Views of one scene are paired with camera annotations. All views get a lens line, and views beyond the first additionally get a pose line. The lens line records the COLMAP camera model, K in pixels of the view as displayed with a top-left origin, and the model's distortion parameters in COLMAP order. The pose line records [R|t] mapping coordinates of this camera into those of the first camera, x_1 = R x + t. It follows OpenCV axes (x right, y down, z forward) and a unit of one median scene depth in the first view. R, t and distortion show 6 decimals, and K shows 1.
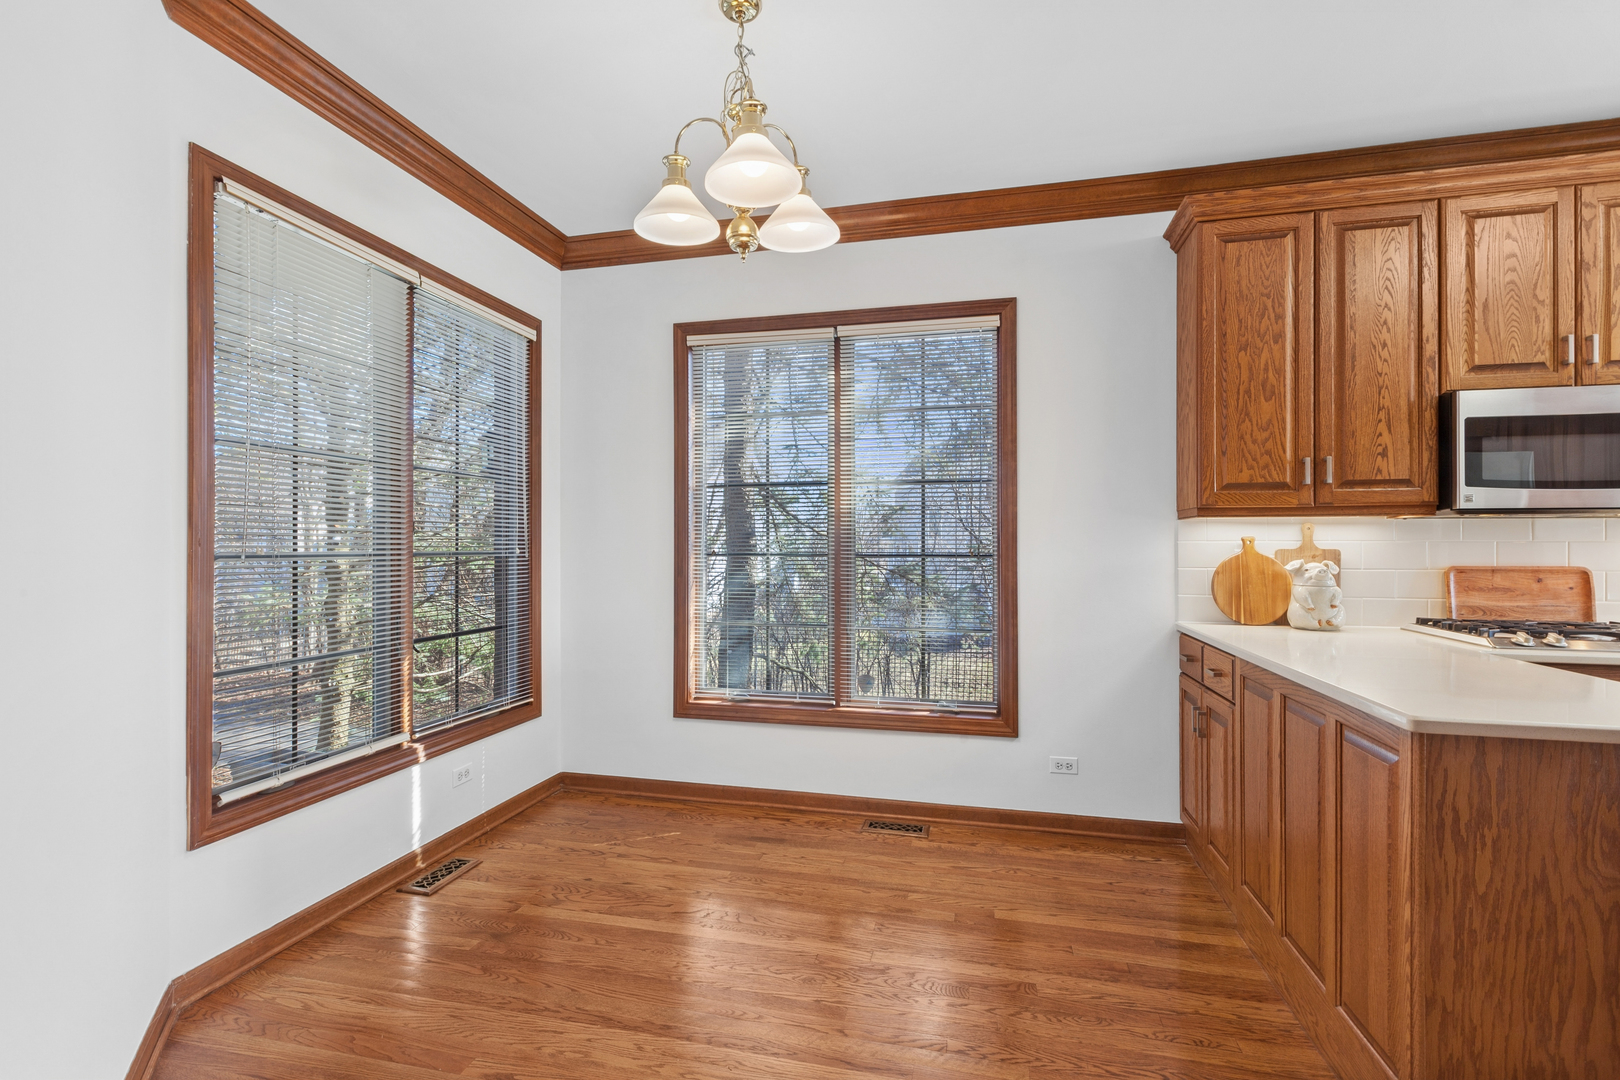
lens RADIAL K [[736.4, 0, 810.0], [0, 736.4, 540.0], [0, 0, 1]] dist [0.000576, -0.000122]
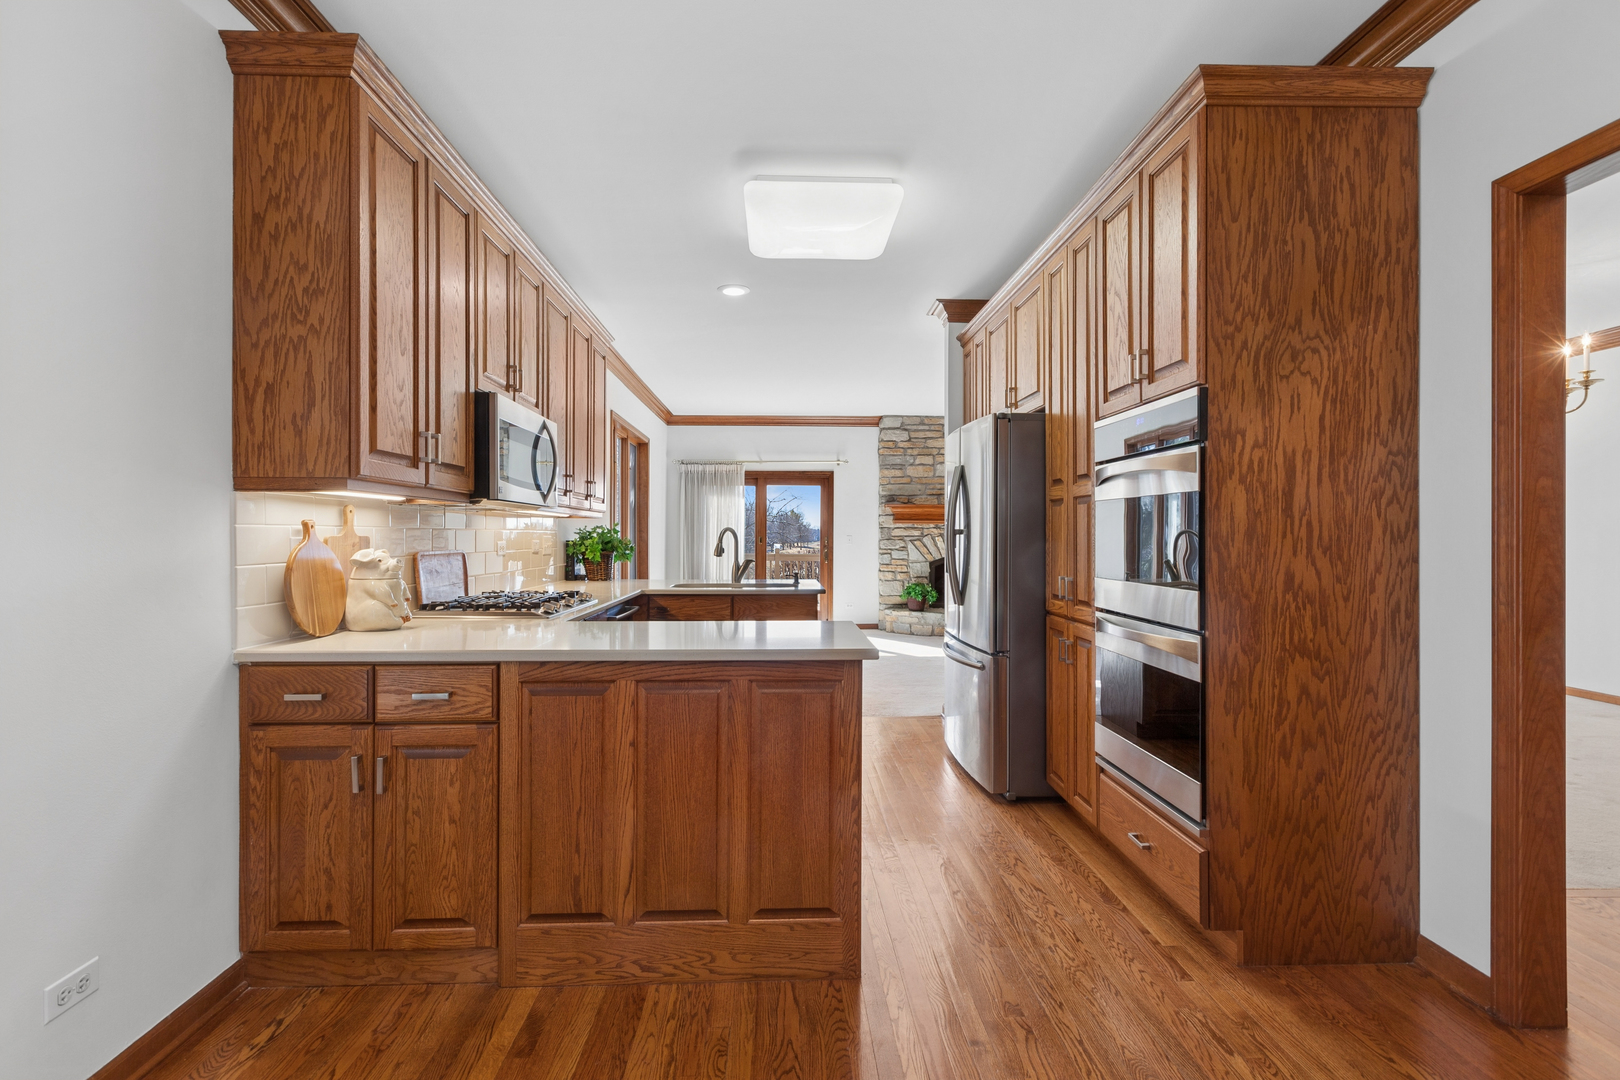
lens RADIAL K [[728.4, 0, 810.0], [0, 728.4, 540.0], [0, 0, 1]] dist [-0.000565, 0.000063]
pose [[-0.266629, -0.002831, 0.963795, -0.255138], [-0.007416, 0.999972, 0.000885, 0.012118], [-0.963771, -0.006912, -0.266642, 0.721925]]
